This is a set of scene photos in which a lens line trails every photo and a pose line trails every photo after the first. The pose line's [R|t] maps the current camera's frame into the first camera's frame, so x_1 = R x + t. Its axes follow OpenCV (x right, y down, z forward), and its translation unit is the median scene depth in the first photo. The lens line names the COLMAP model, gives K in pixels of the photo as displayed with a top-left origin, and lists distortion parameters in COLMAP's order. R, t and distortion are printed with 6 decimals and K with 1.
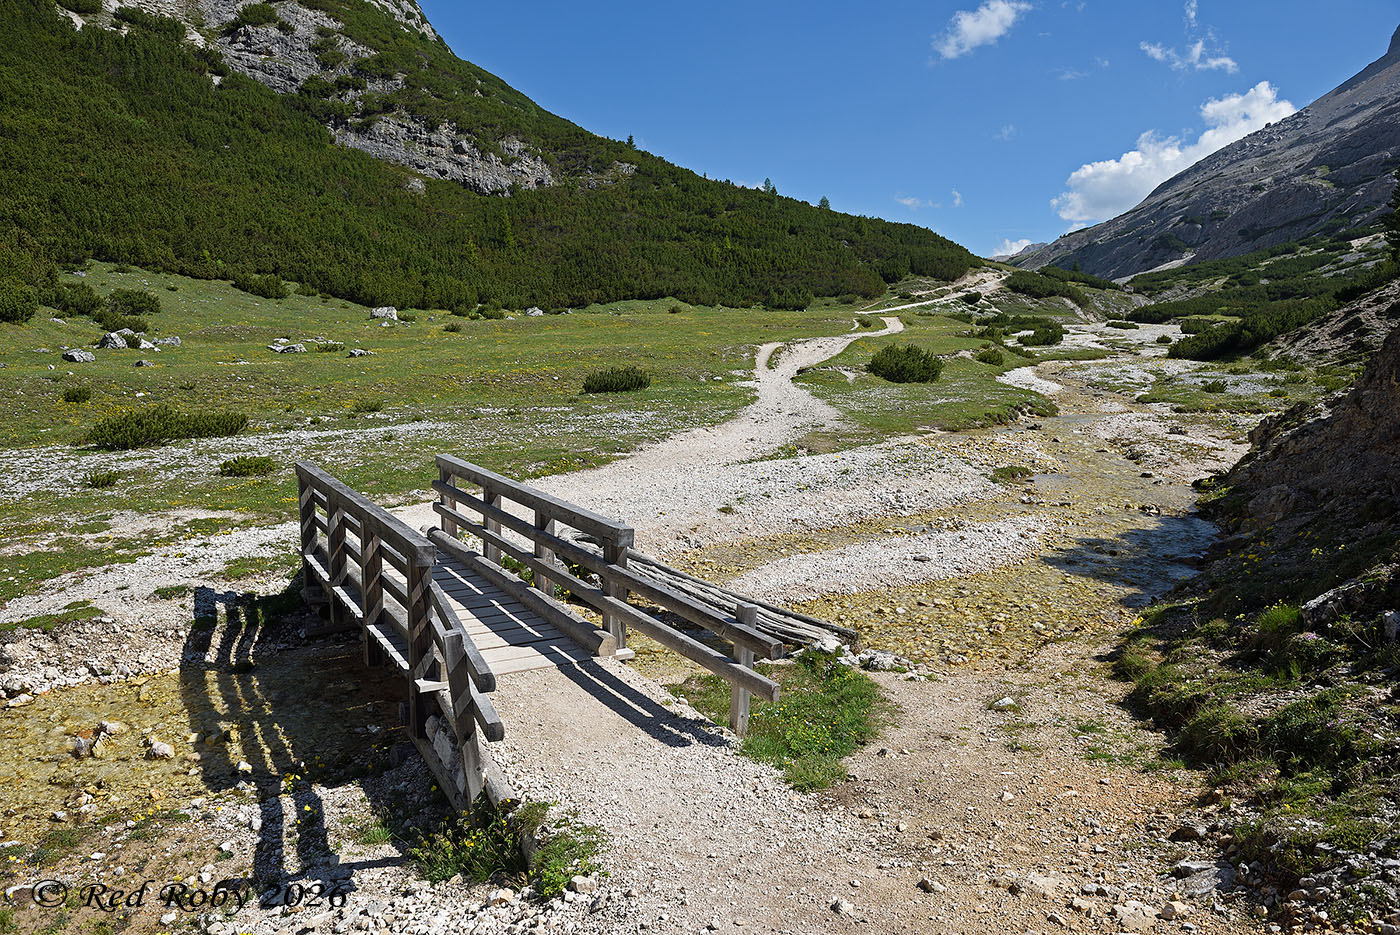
lens RADIAL K [[968.6, 0, 701.7], [0, 968.6, 471.2], [0, 0, 1]] dist [-0.055258, 0.001843]
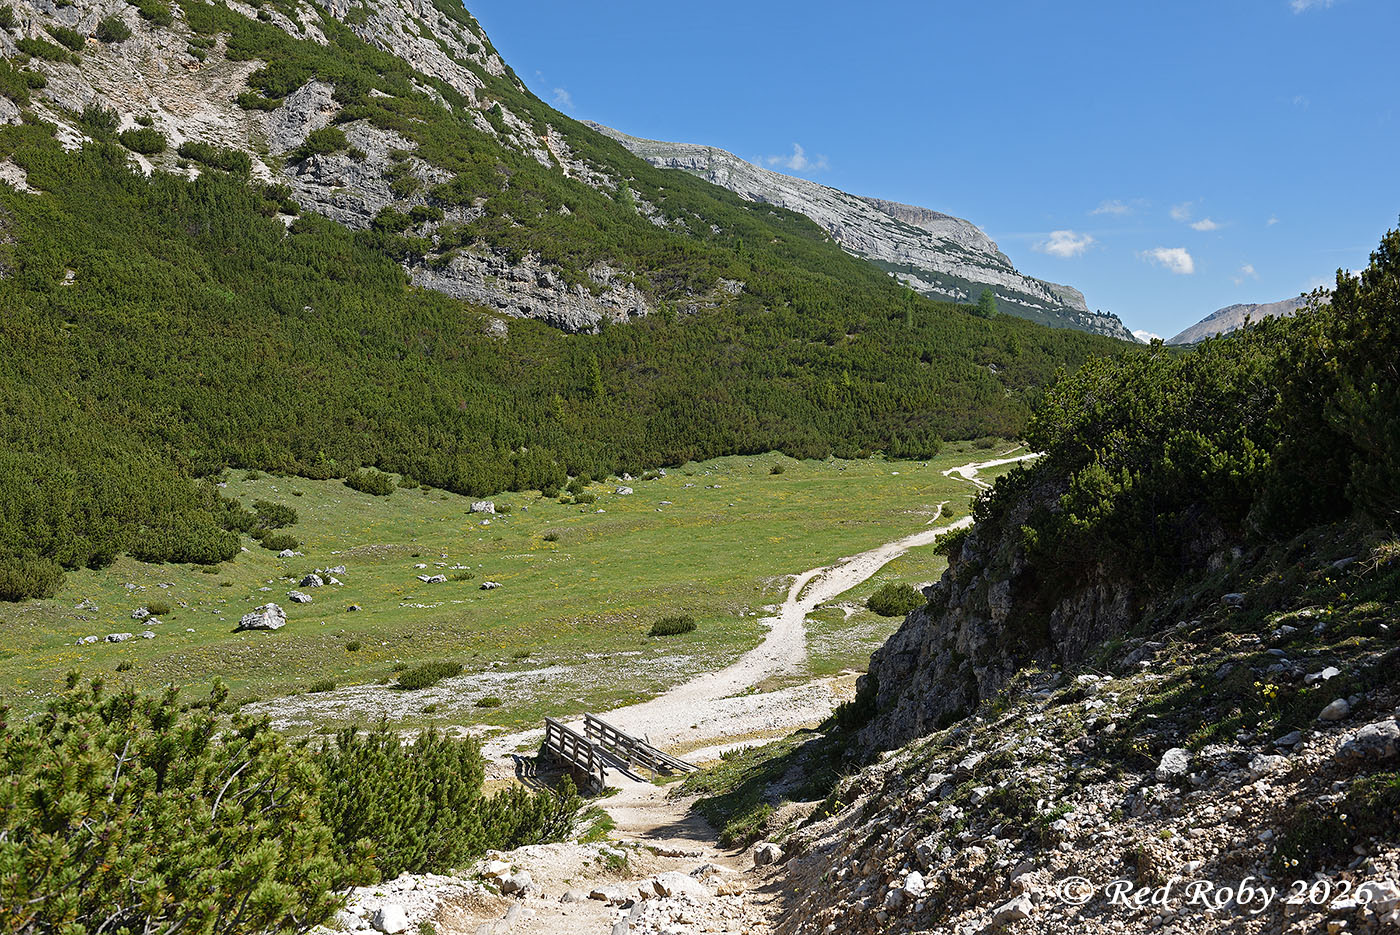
lens RADIAL K [[1451.9, 0, 700.3], [0, 1451.9, 463.5], [0, 0, 1]] dist [0.047722, 0.000000]
pose [[0.992593, -0.008117, -0.121216, 0.060891], [-0.004173, 0.994899, -0.100792, -0.031206], [0.121415, 0.100552, 0.987496, -0.332981]]
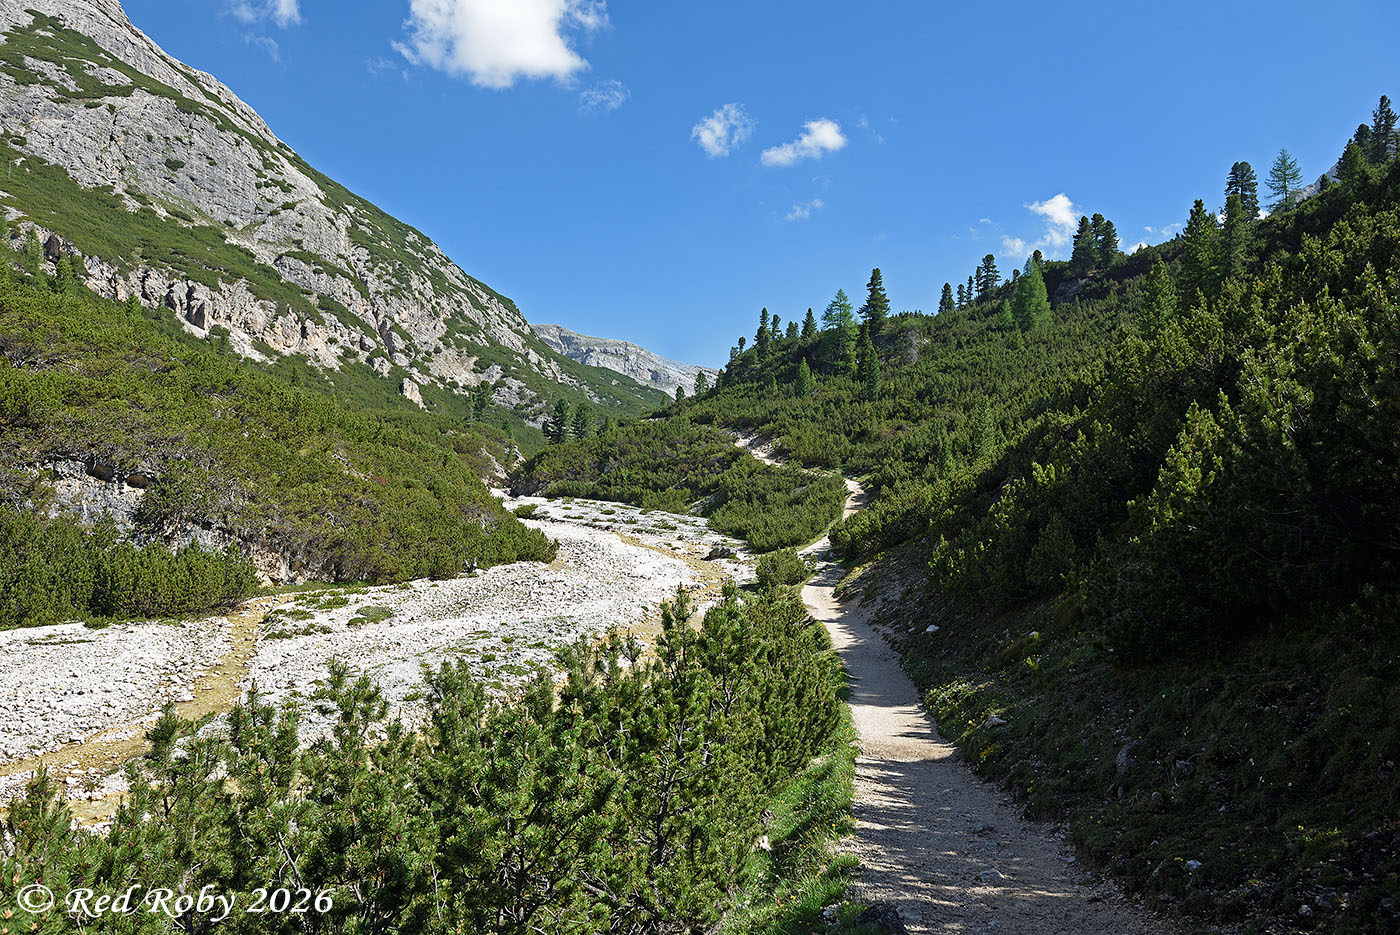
lens RADIAL K [[968.6, 0, 700.7], [0, 968.6, 470.5], [0, 0, 1]] dist [-0.055258, 0.001843]
pose [[0.999268, 0.000258, -0.038259, 0.334214], [-0.006837, 0.985087, -0.171922, 0.367648], [0.037644, 0.172058, 0.984367, -2.176184]]
